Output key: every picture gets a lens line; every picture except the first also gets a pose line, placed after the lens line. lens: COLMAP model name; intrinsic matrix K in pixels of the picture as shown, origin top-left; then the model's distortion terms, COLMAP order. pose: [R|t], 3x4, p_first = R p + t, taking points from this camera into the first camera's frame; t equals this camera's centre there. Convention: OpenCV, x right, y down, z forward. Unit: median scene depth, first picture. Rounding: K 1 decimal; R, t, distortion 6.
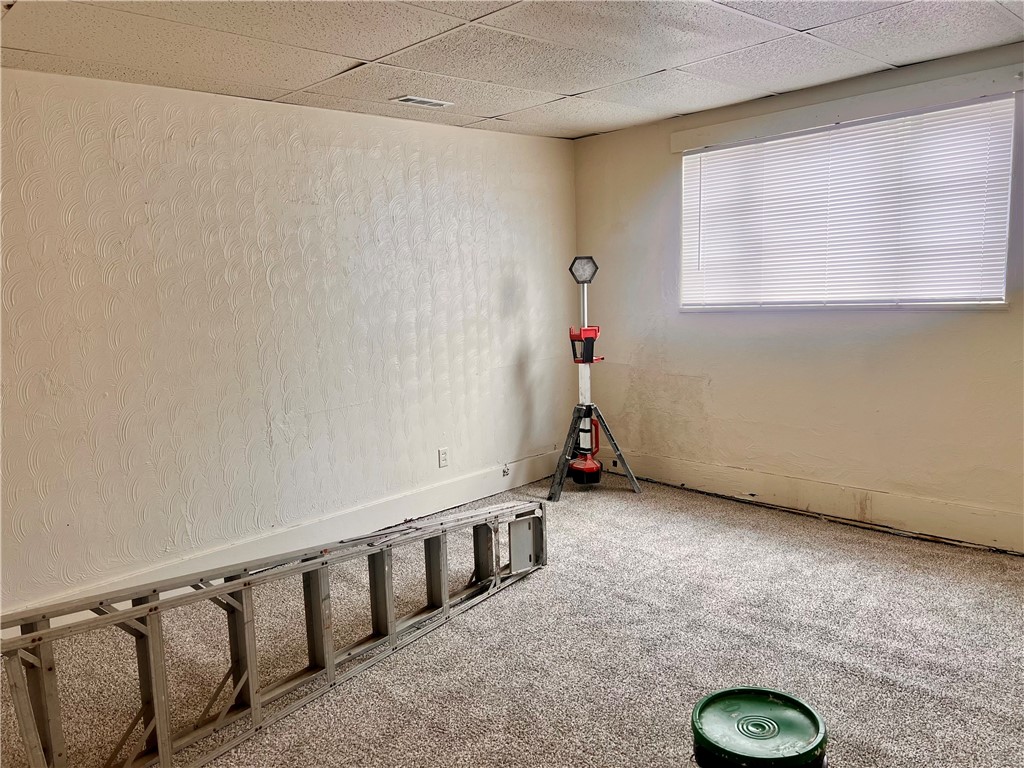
lens RADIAL K [[774.6, 0, 509.3], [0, 774.6, 385.6], [0, 0, 1]] dist [0.050966, -0.054937]
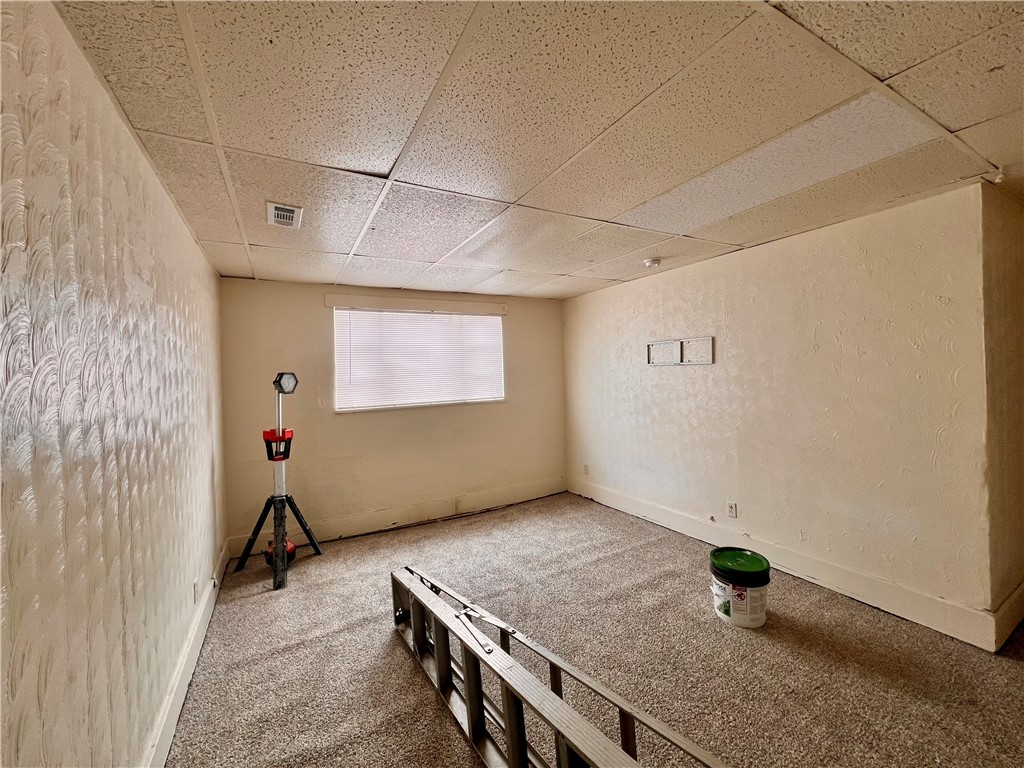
lens RADIAL K [[407.1, 0, 508.8], [0, 407.1, 380.3], [0, 0, 1]] dist [0.004234, 0.000141]
pose [[0.267810, 0.030475, 0.962990, -0.468300], [0.153767, 0.985336, -0.073946, -0.055486], [-0.951122, 0.167879, 0.259197, 0.536908]]
